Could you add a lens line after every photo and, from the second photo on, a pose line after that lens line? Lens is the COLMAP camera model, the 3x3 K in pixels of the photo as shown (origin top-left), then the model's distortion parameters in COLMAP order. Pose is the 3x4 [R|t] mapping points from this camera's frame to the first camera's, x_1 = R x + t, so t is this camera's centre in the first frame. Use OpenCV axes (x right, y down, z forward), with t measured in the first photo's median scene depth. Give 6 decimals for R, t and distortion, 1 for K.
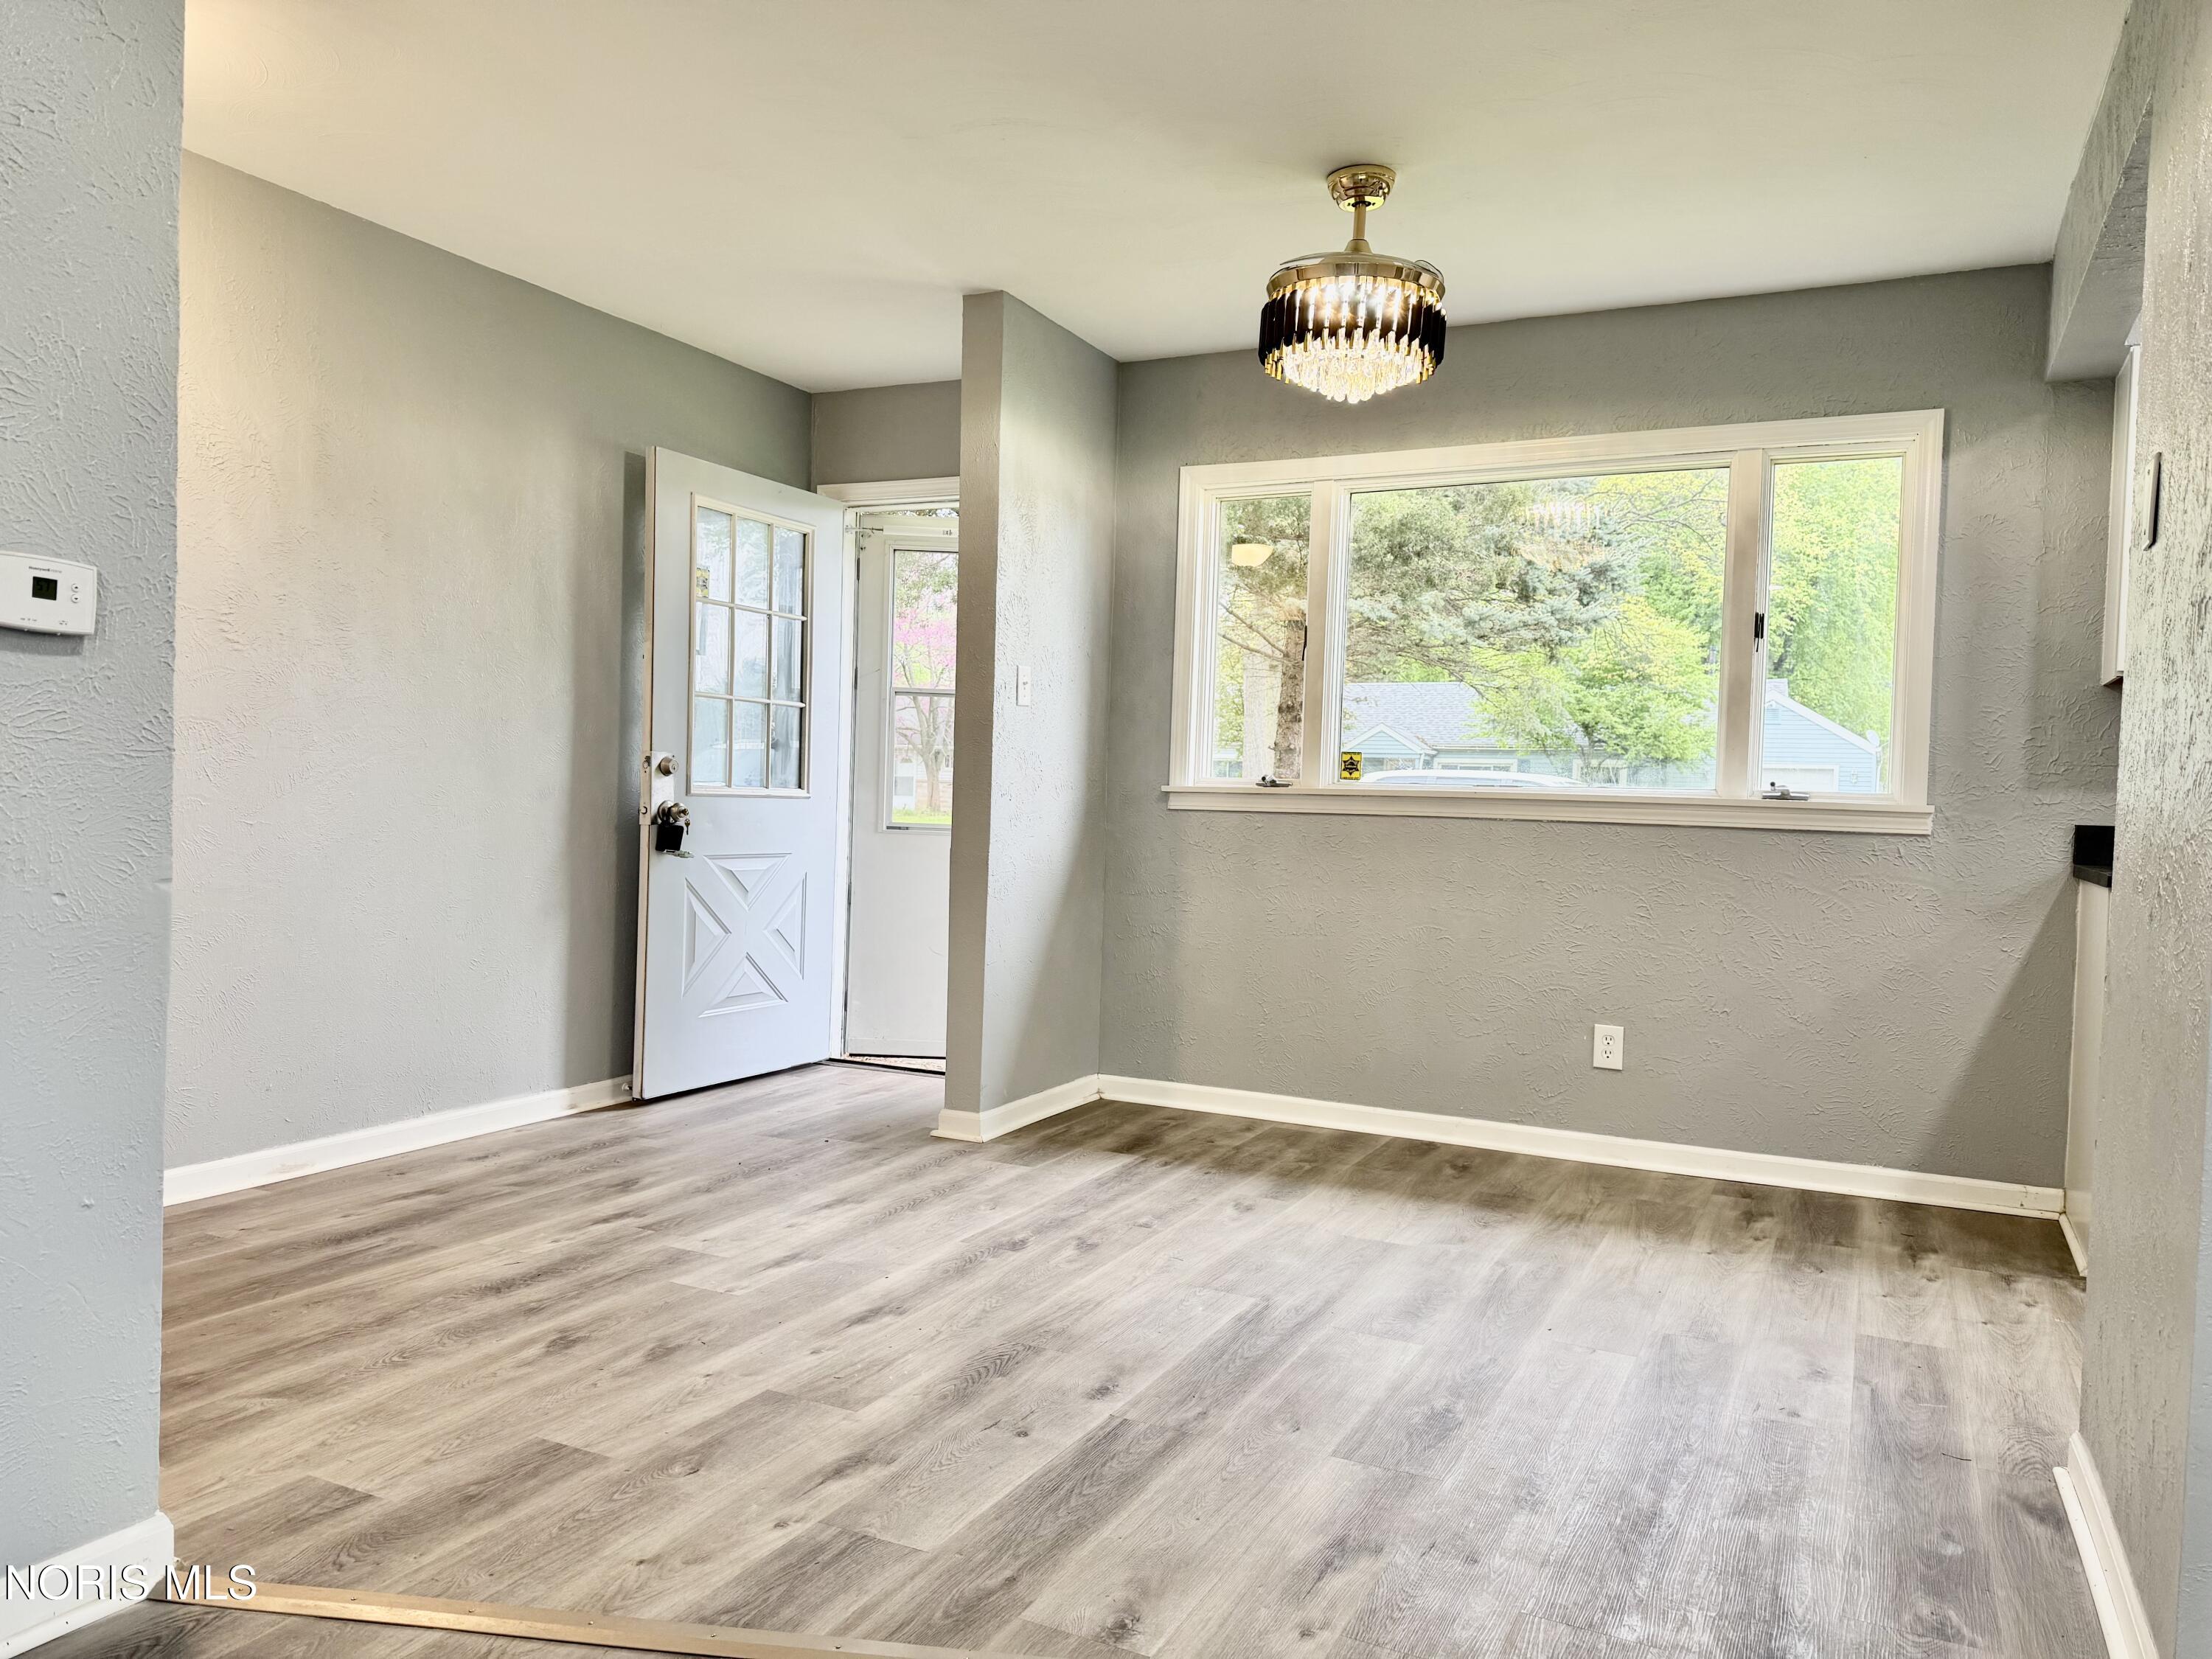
lens RADIAL K [[1538.3, 0, 1106.8], [0, 1538.3, 828.5], [0, 0, 1]] dist [0.011569, -0.013301]
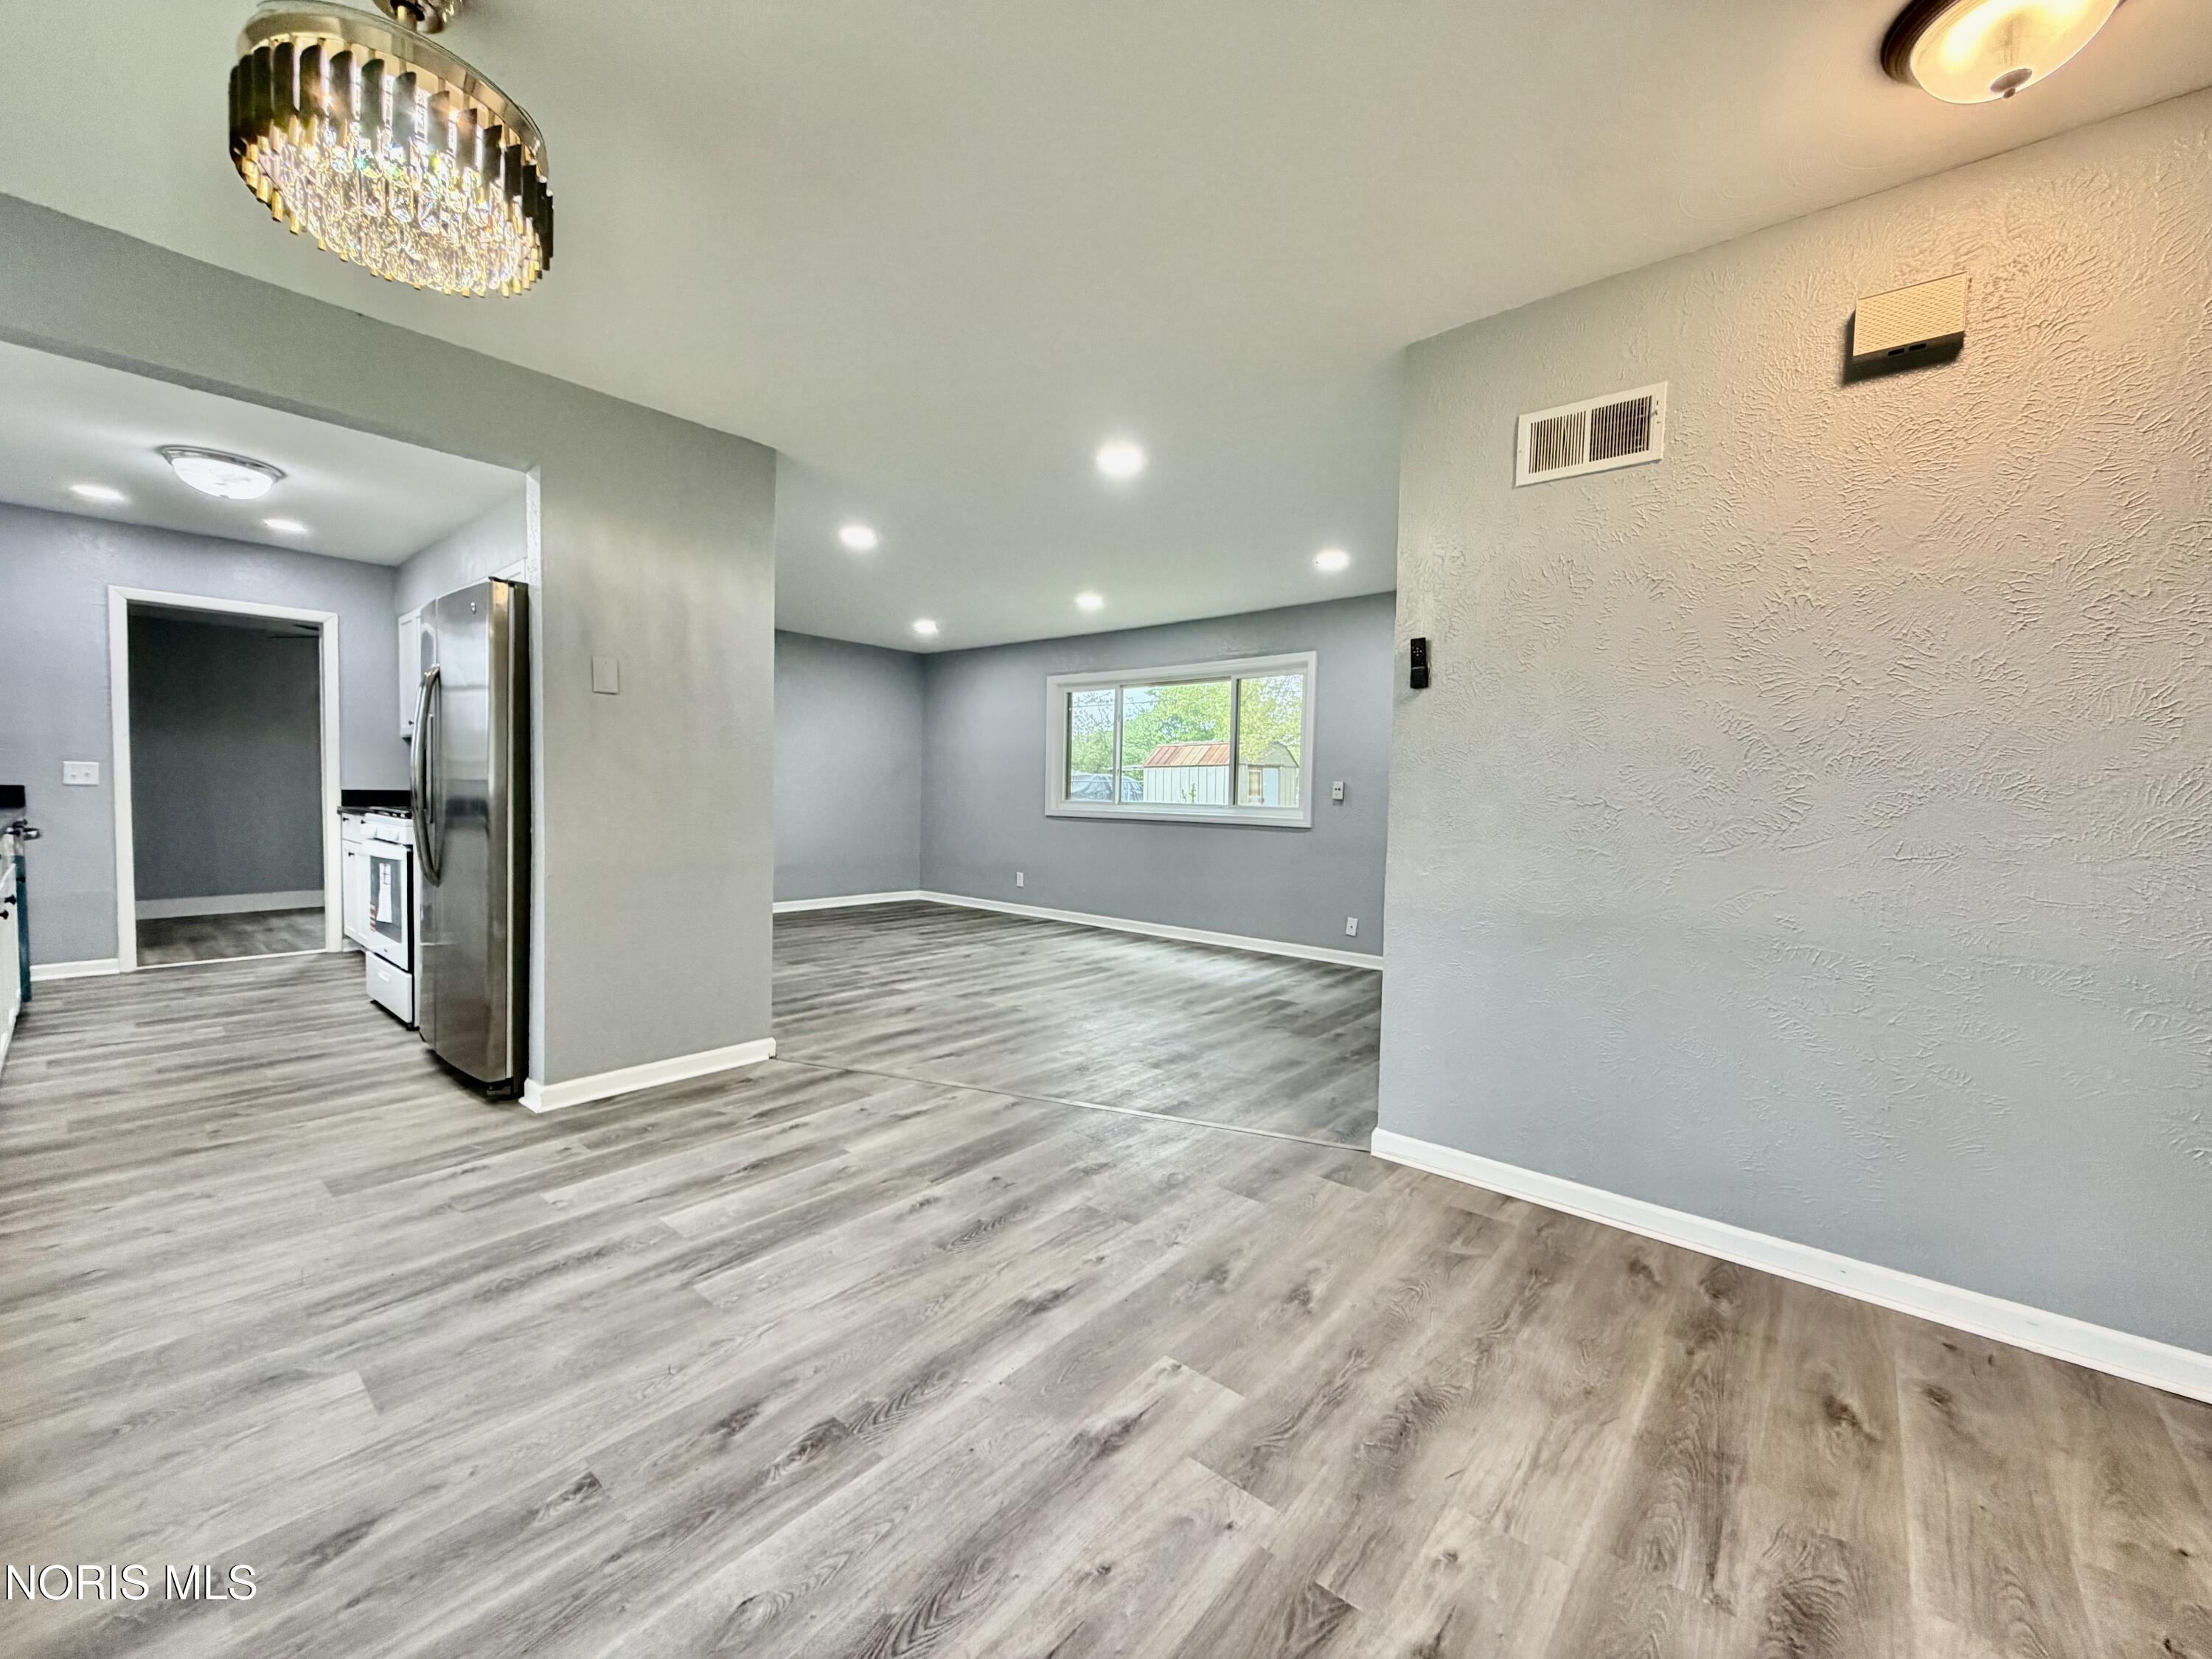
lens RADIAL K [[886.9, 0, 1118.3], [0, 886.9, 828.3], [0, 0, 1]] dist [0.000532, 0.000098]
pose [[-0.972801, -0.060091, 0.223714, -0.330217], [-0.044903, 0.996366, 0.072376, -0.076917], [-0.227250, 0.060362, -0.971964, 1.609258]]
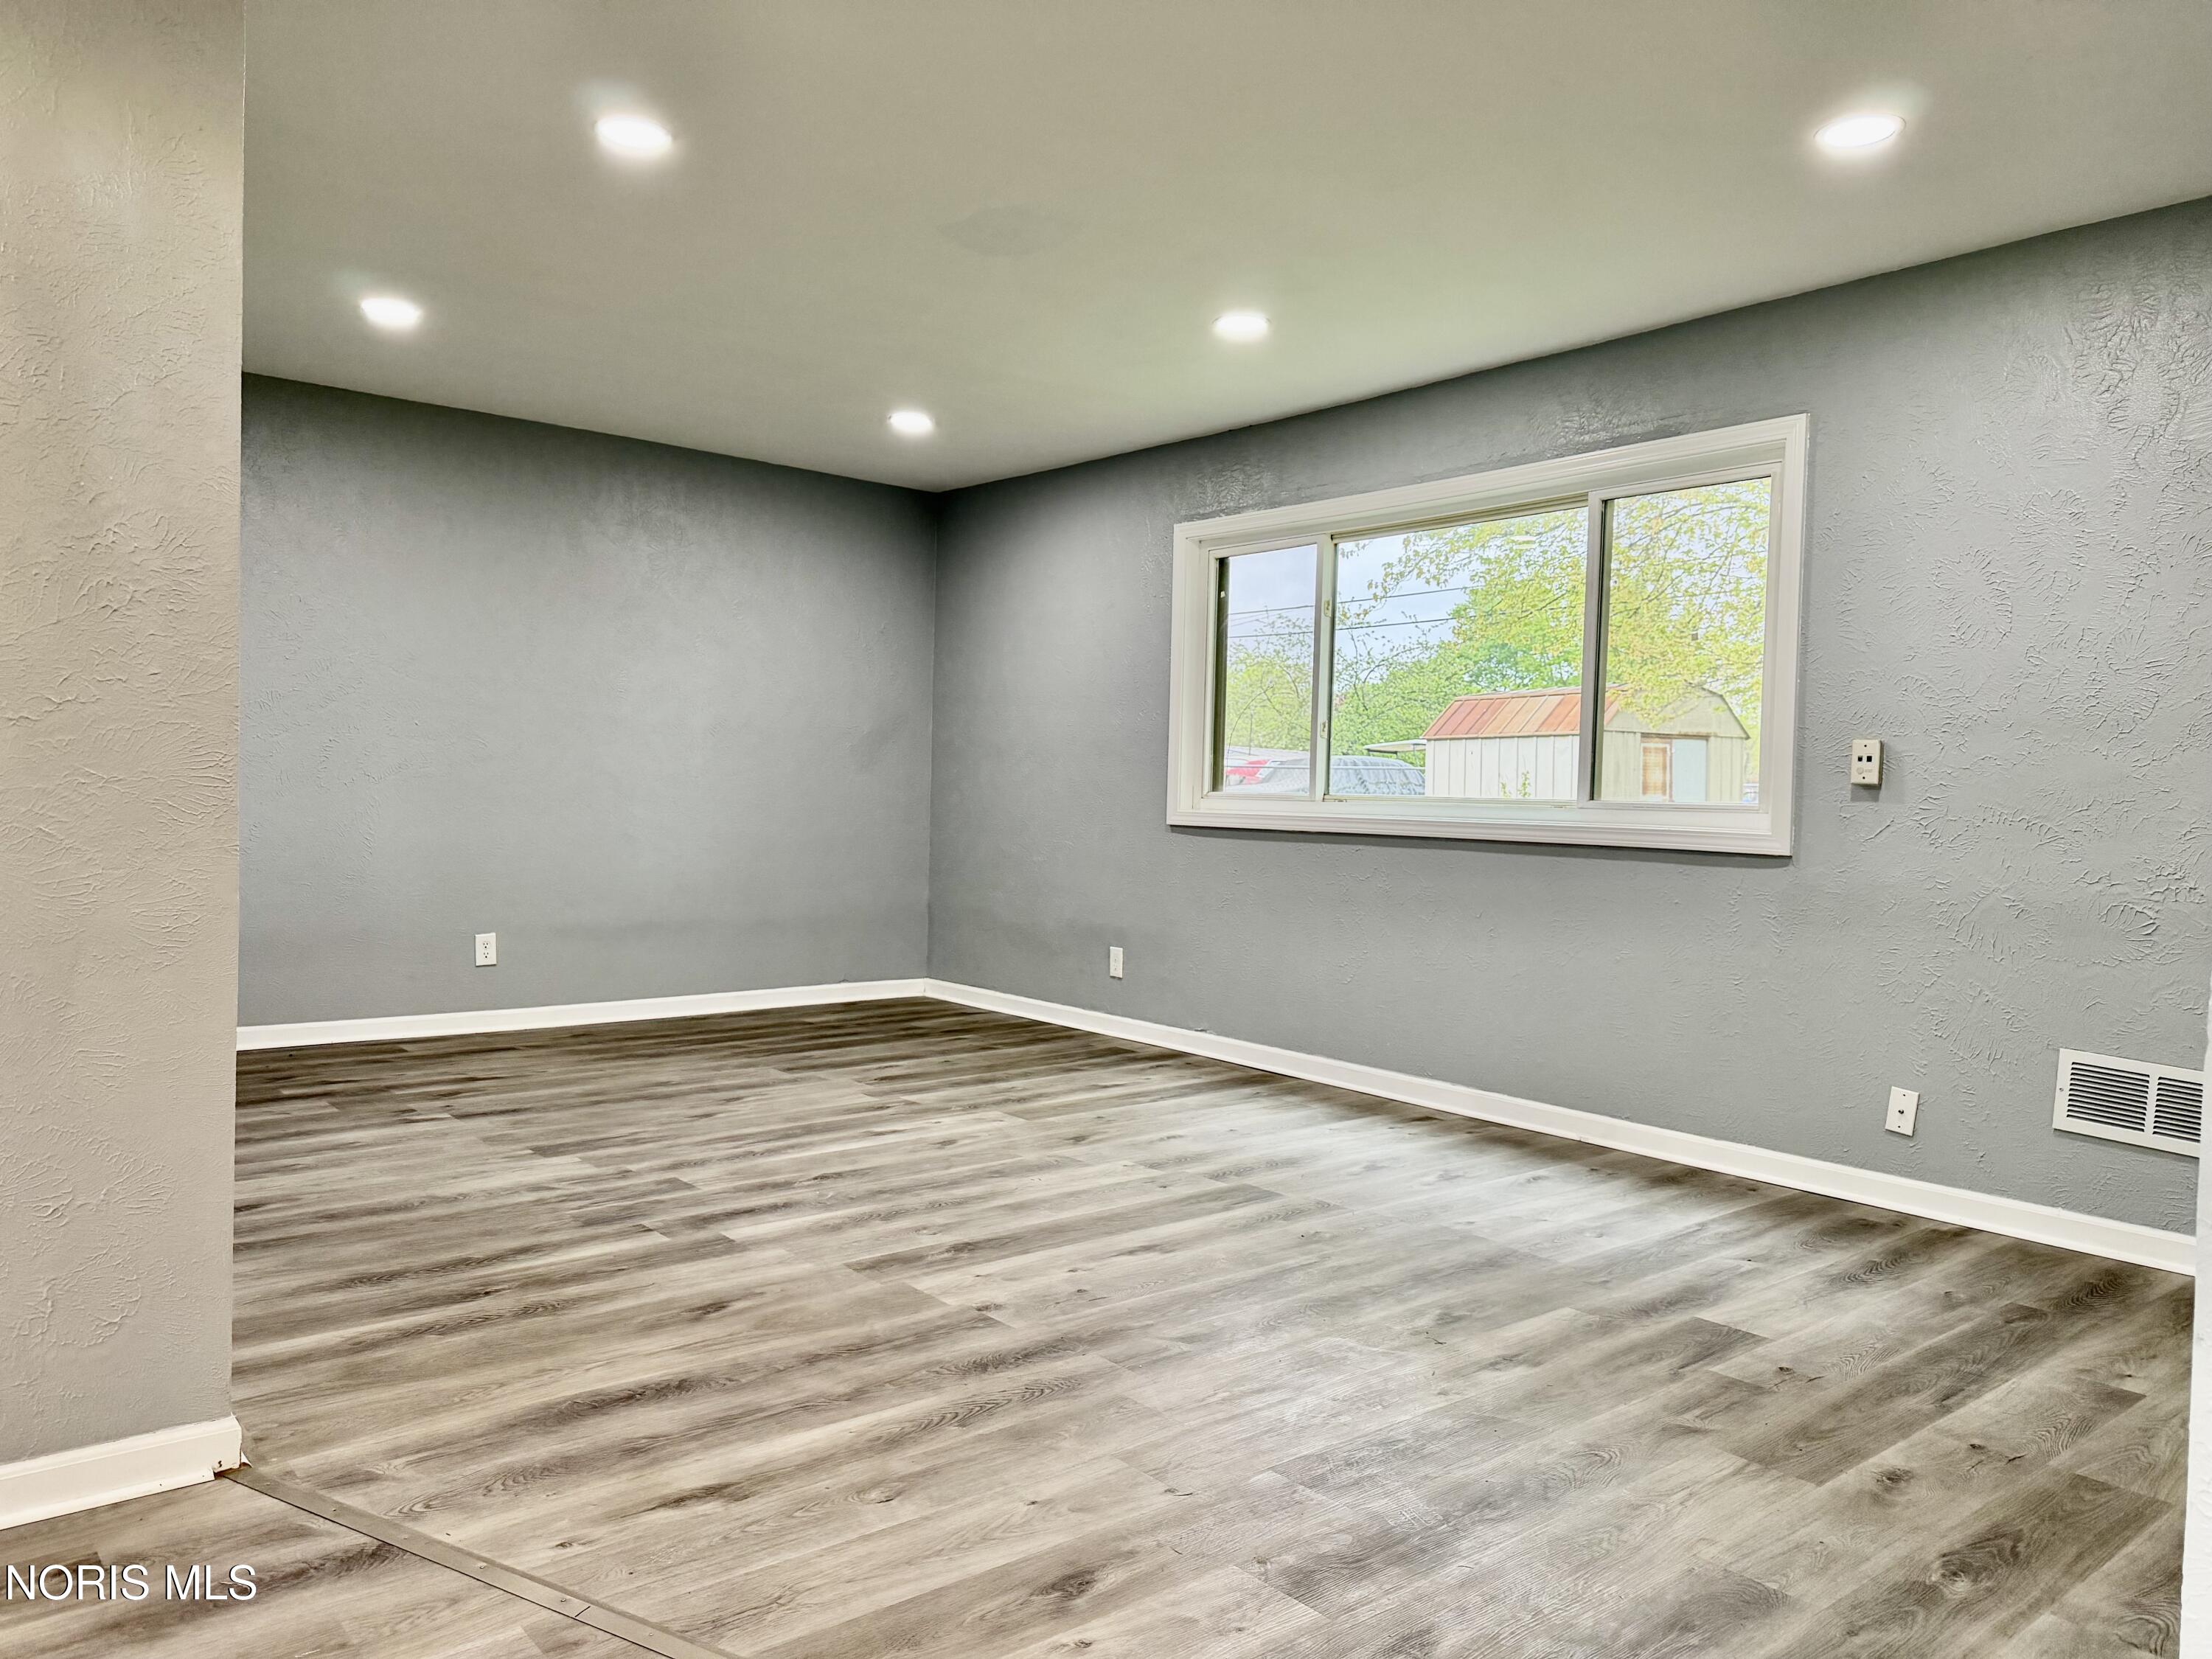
lens RADIAL K [[1538.3, 0, 1095.8], [0, 1538.3, 834.5], [0, 0, 1]] dist [0.011569, -0.013301]
pose [[-0.909682, -0.062951, 0.410507, -0.304956], [-0.038556, 0.996978, 0.067445, -0.042257], [-0.413512, 0.045526, -0.909360, 1.090289]]
